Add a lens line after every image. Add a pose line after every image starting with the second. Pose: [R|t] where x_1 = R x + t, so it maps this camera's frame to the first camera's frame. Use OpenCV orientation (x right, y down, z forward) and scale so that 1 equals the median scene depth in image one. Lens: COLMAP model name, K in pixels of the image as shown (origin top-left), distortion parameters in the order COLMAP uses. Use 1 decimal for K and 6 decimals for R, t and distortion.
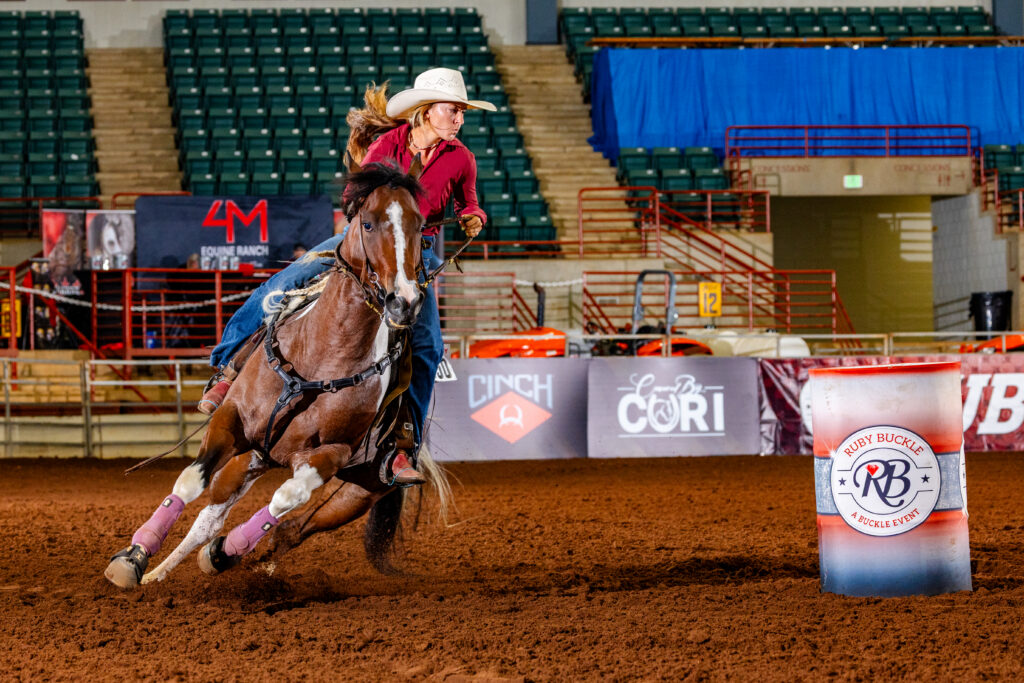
lens RADIAL K [[7039.3, 0, 510.4], [0, 7039.3, 325.7], [0, 0, 1]] dist [-0.210349, 55.197823]
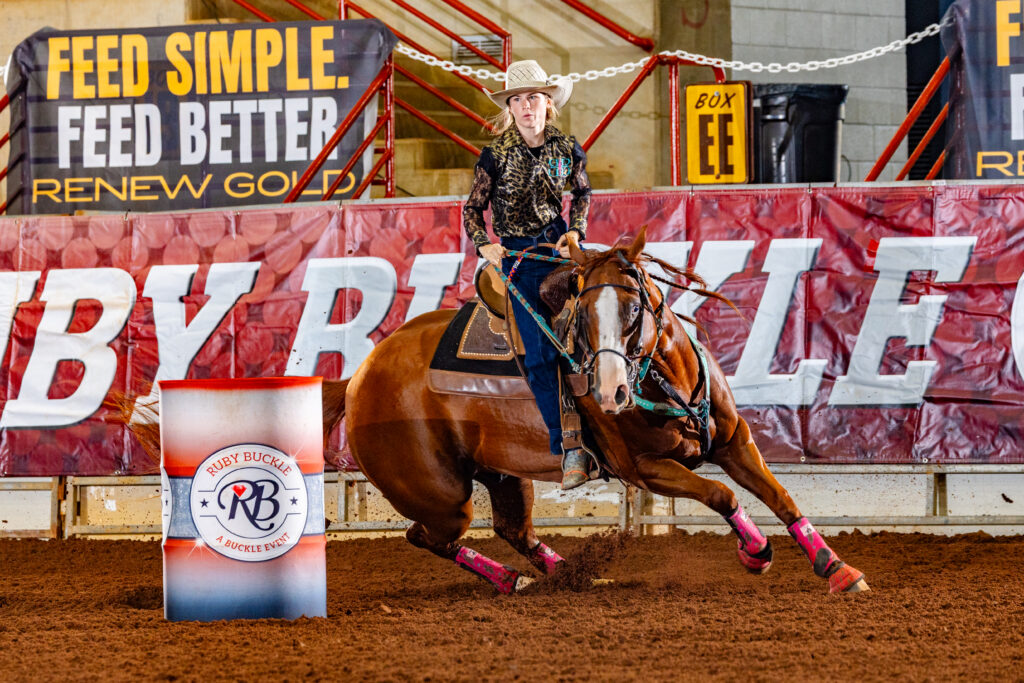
lens RADIAL K [[6432.9, 0, 512.0], [0, 6432.9, 341.5], [0, 0, 1]] dist [-0.018718, -17.049511]
pose [[0.996690, 0.006238, 0.081062, 0.018364], [-0.005922, 0.999974, -0.004137, 0.004083], [-0.081085, 0.003643, 0.996701, 0.151092]]
